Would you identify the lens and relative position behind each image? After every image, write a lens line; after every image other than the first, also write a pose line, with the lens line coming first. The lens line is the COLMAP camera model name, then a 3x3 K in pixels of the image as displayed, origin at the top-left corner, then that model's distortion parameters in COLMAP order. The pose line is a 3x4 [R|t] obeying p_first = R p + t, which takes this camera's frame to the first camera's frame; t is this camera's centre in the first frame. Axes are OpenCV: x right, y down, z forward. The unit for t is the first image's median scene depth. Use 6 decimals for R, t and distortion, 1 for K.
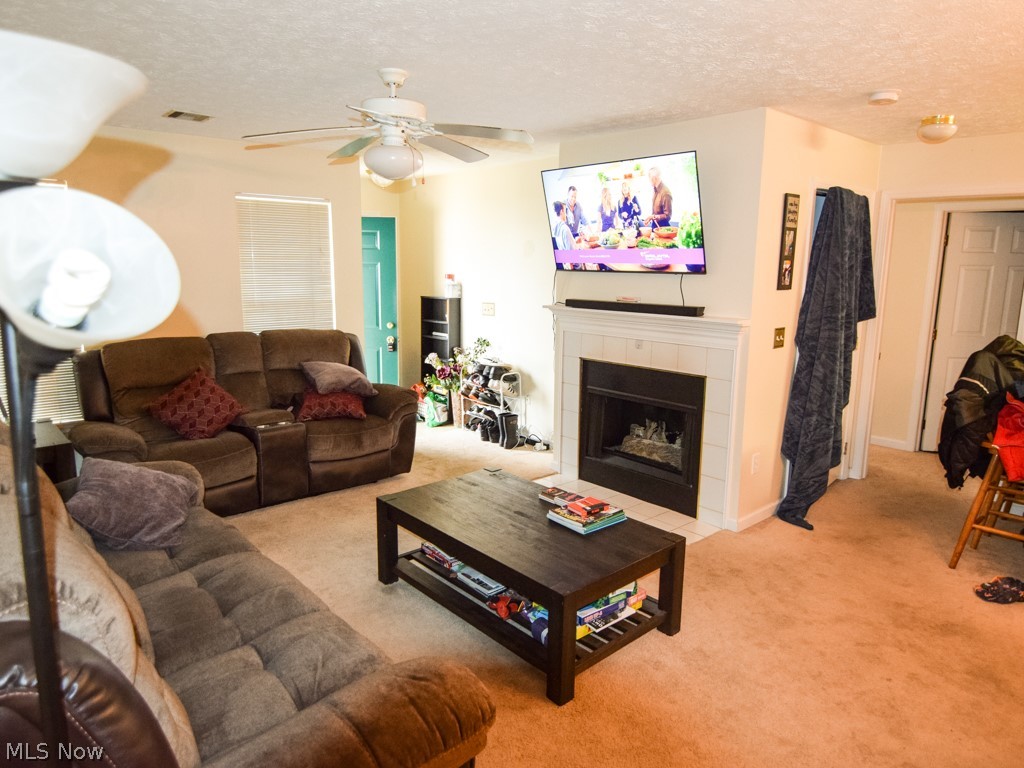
lens RADIAL K [[659.0, 0, 512.0], [0, 659.0, 384.0], [0, 0, 1]] dist [0.000806, -0.000201]
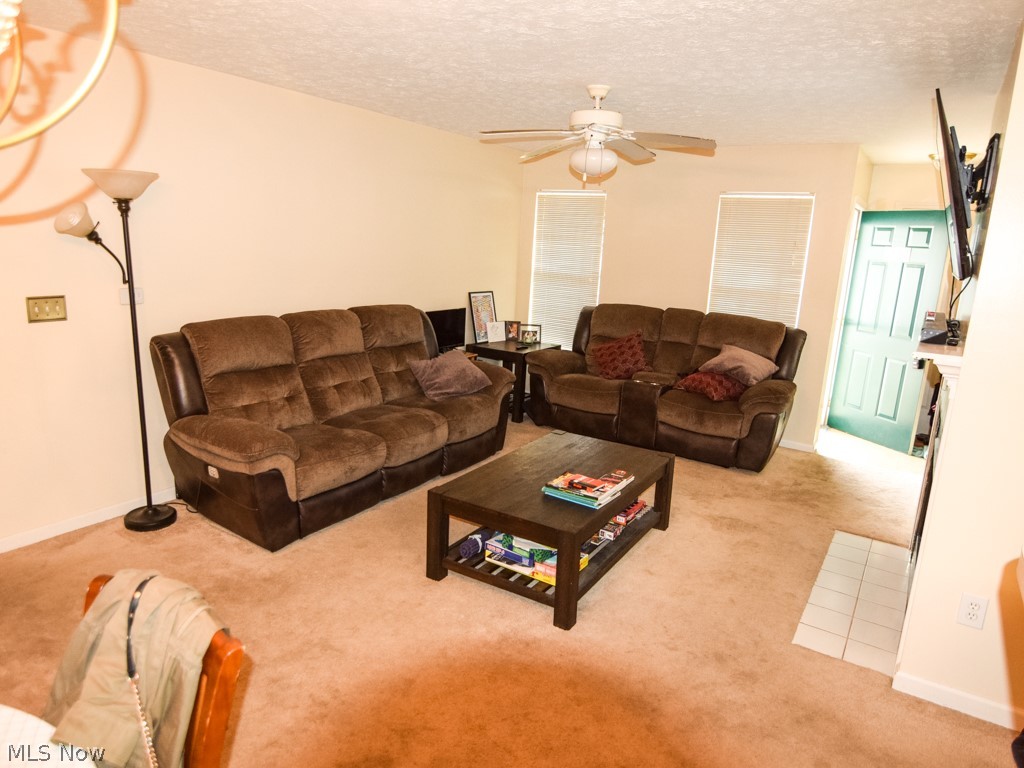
lens RADIAL K [[659.0, 0, 512.0], [0, 659.0, 384.0], [0, 0, 1]] dist [0.000806, -0.000201]
pose [[0.279498, 0.211516, -0.936558, 0.643307], [-0.223181, 0.963028, 0.150890, -0.057928], [0.933847, 0.166849, 0.316371, 0.346777]]
